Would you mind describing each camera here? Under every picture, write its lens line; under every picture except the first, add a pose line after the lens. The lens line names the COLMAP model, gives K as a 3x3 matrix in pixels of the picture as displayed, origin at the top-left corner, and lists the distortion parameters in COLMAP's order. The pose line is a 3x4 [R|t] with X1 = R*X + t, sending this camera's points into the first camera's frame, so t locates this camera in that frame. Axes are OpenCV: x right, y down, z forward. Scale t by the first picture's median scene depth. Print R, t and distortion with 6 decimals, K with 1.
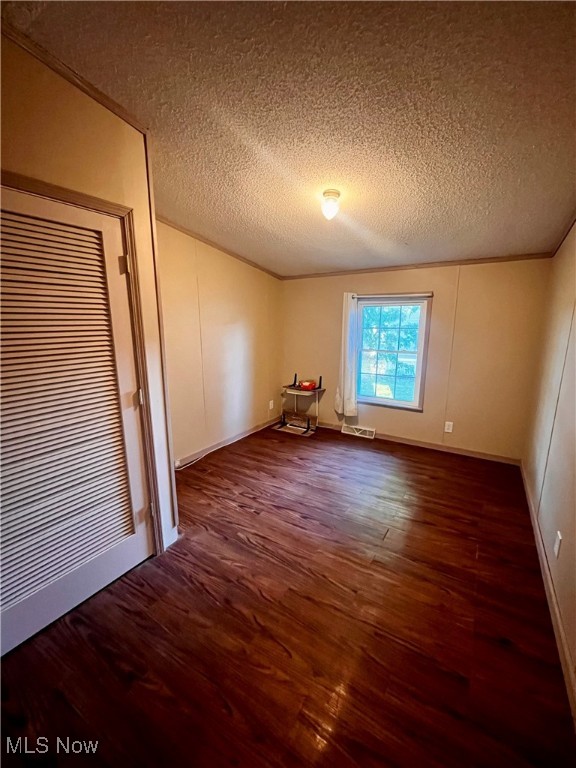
lens RADIAL K [[309.4, 0, 287.8], [0, 309.4, 382.3], [0, 0, 1]] dist [-0.004233, 0.000618]
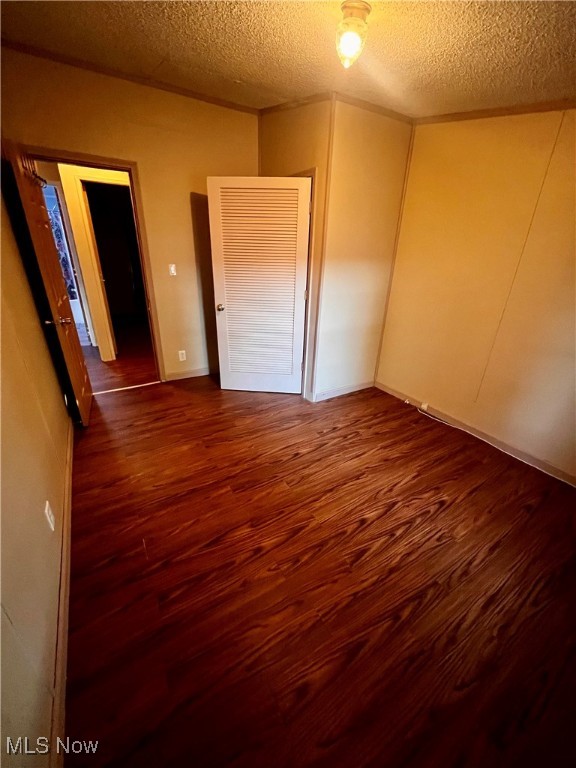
lens RADIAL K [[309.4, 0, 287.0], [0, 309.4, 382.9], [0, 0, 1]] dist [-0.004233, 0.000618]
pose [[-0.442392, 0.349732, -0.825819, 0.649865], [-0.202467, 0.858107, 0.471868, -0.183012], [0.873668, 0.375952, -0.308811, 0.952841]]
